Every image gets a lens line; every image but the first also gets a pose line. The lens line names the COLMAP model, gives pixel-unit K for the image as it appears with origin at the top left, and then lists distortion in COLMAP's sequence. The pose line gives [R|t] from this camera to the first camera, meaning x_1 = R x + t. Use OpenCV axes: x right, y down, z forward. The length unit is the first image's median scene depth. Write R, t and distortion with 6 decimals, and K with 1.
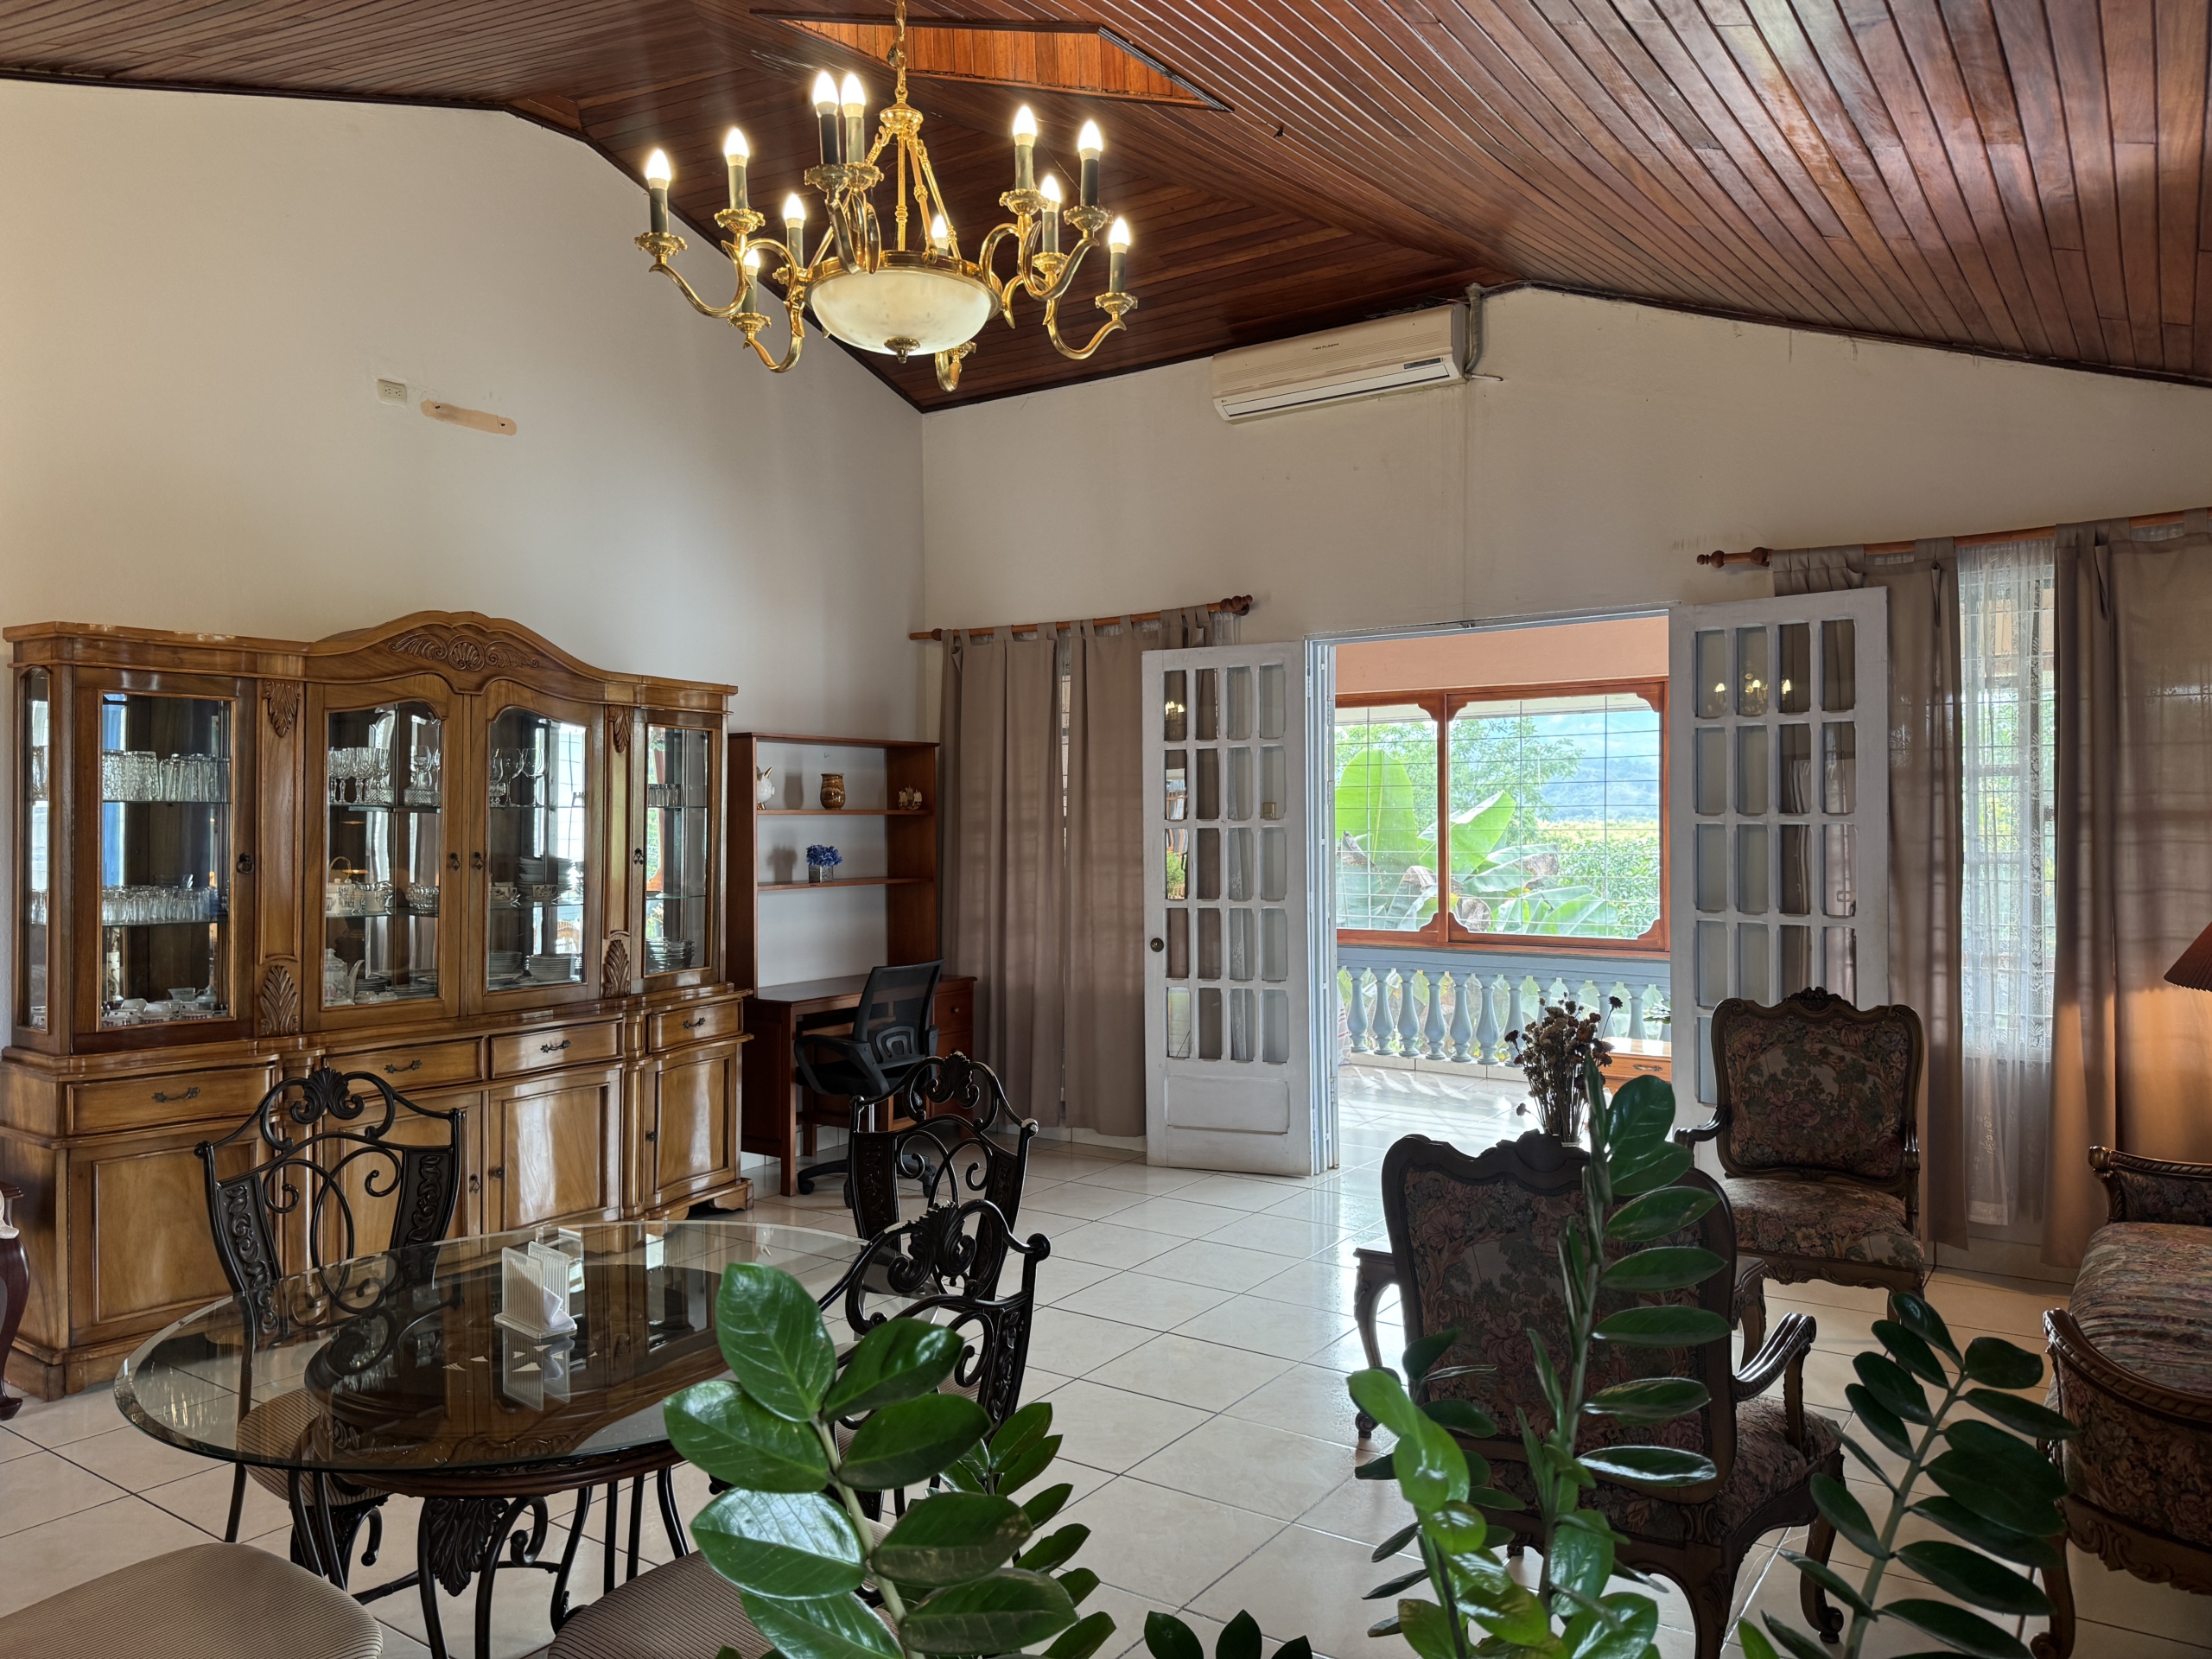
lens RADIAL K [[1562.6, 0, 1112.4], [0, 1562.6, 816.7], [0, 0, 1]] dist [0.033474, -0.042668]
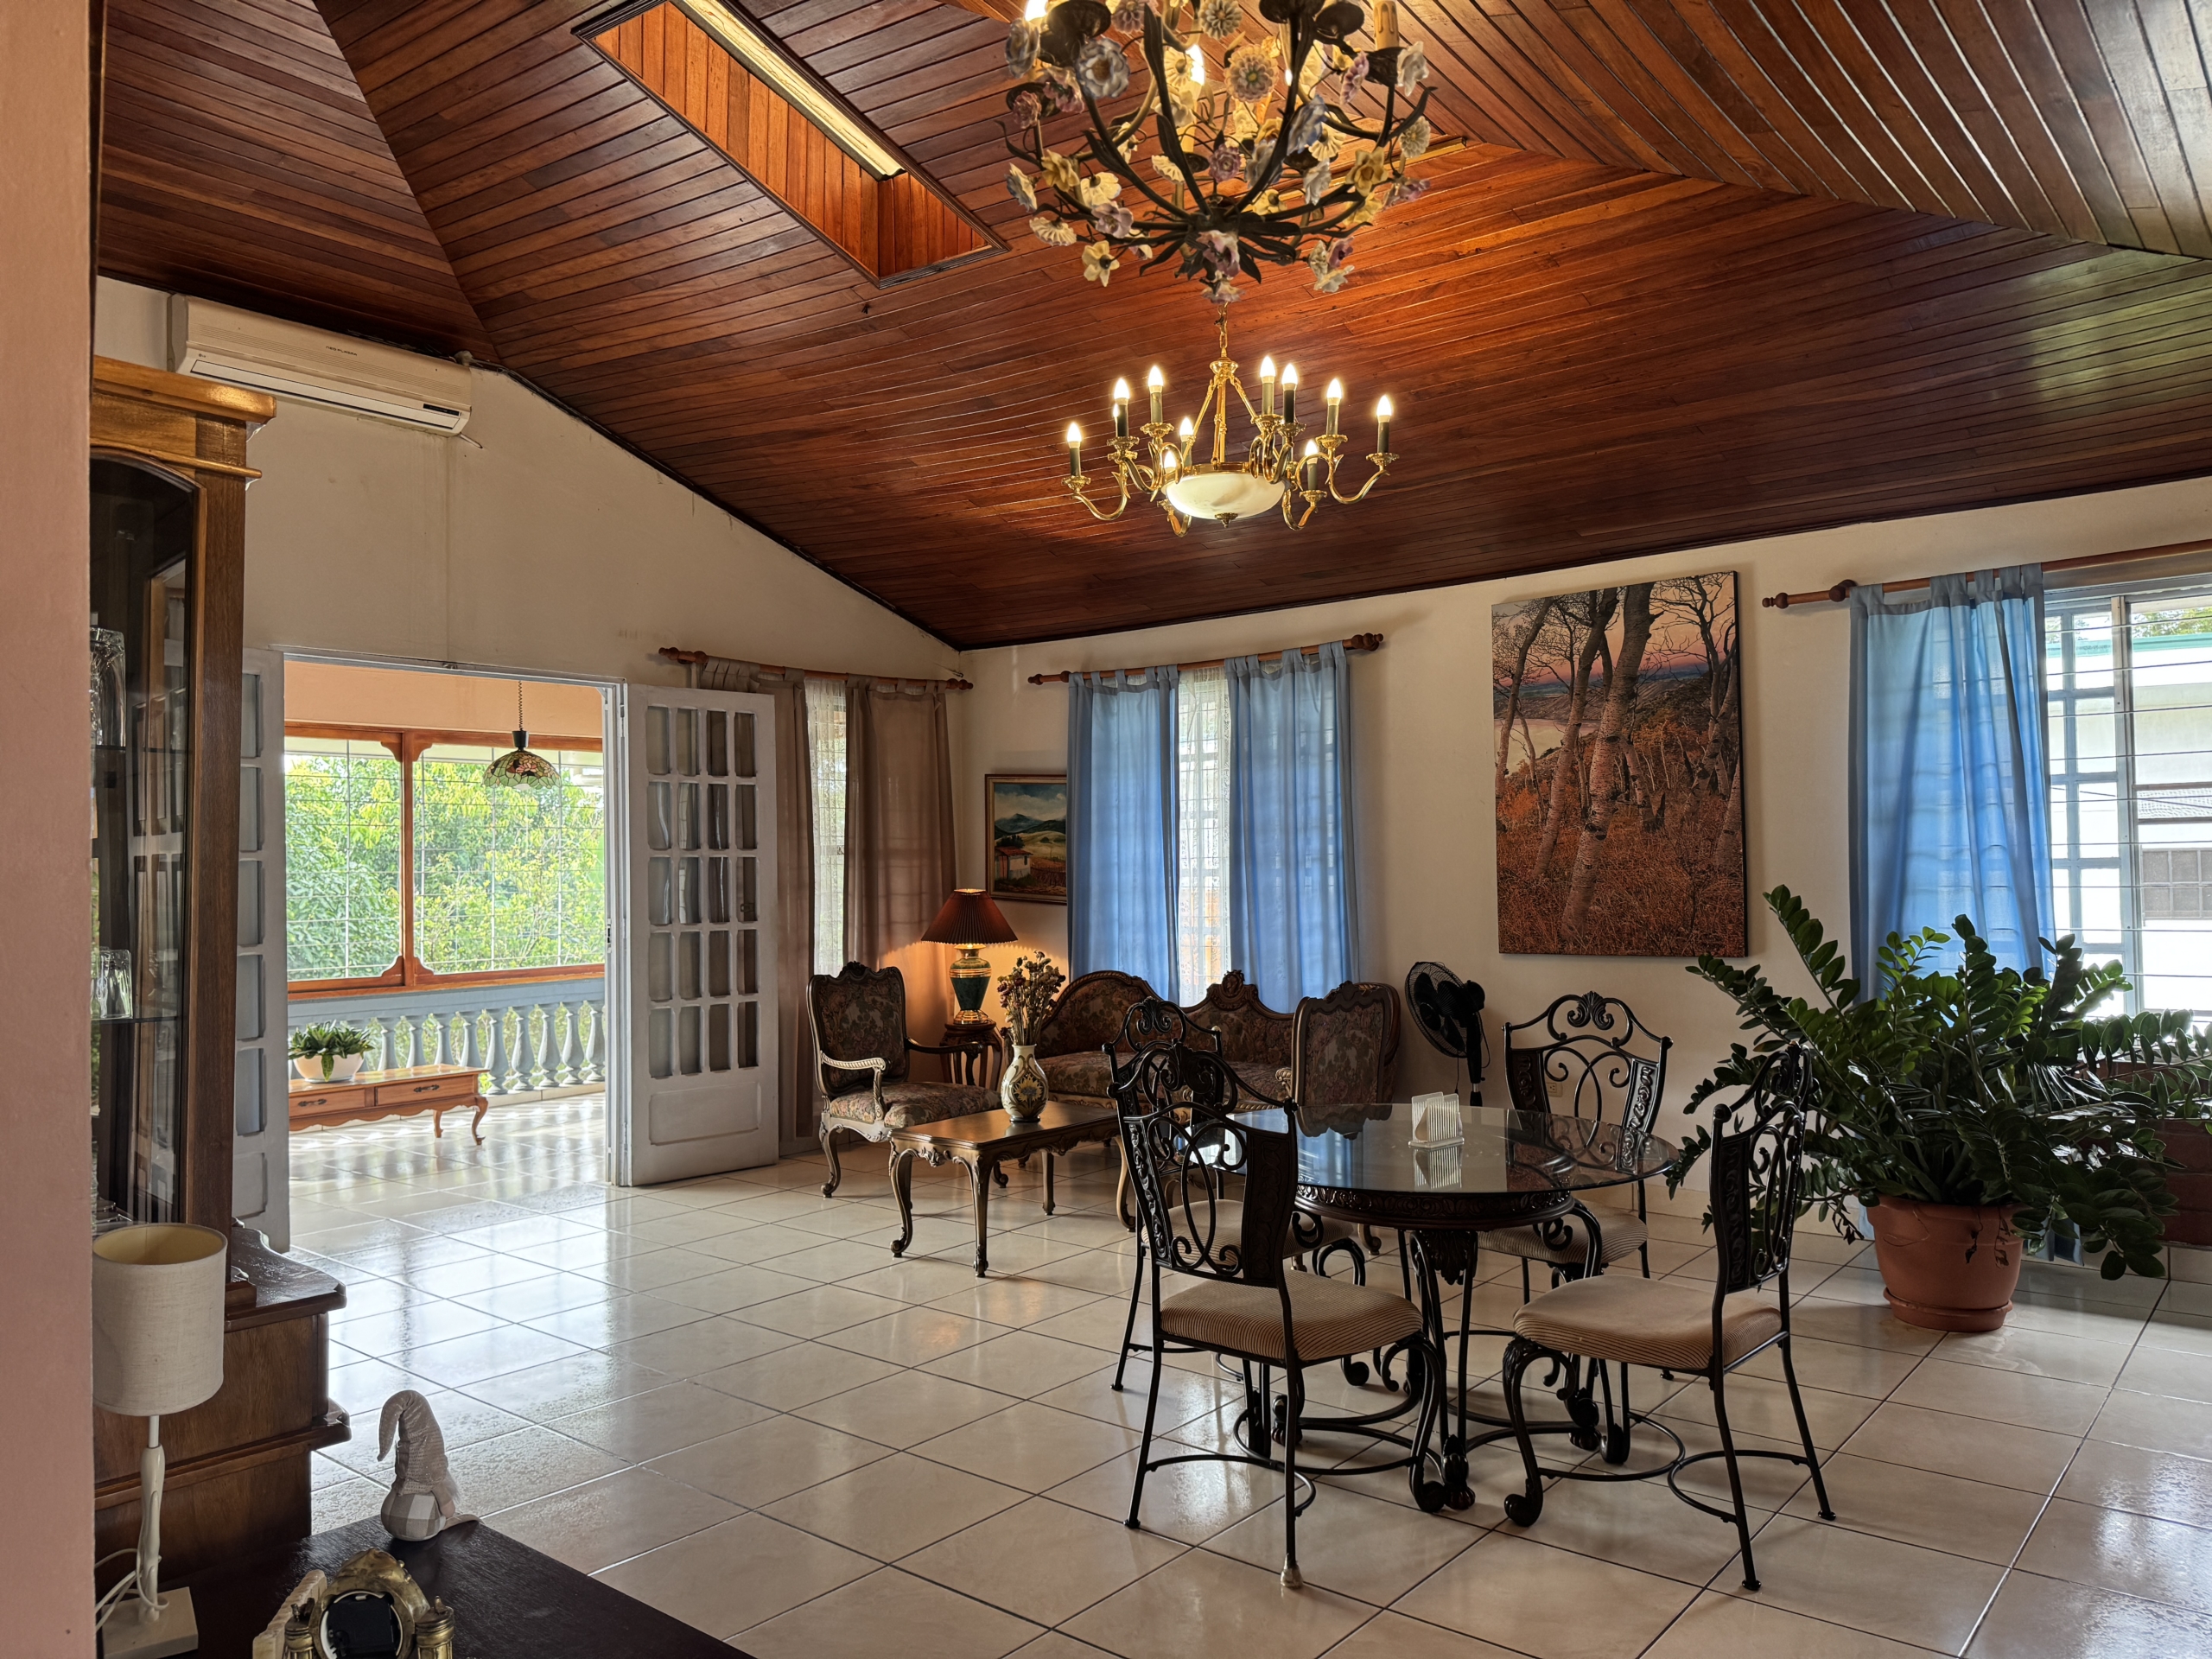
lens RADIAL K [[1562.6, 0, 1112.5], [0, 1562.6, 835.6], [0, 0, 1]] dist [0.033474, -0.042668]
pose [[0.081239, 0.027635, 0.996311, -0.871256], [0.012077, 0.999515, -0.028709, 0.028734], [-0.996621, 0.014365, 0.080866, 0.530114]]
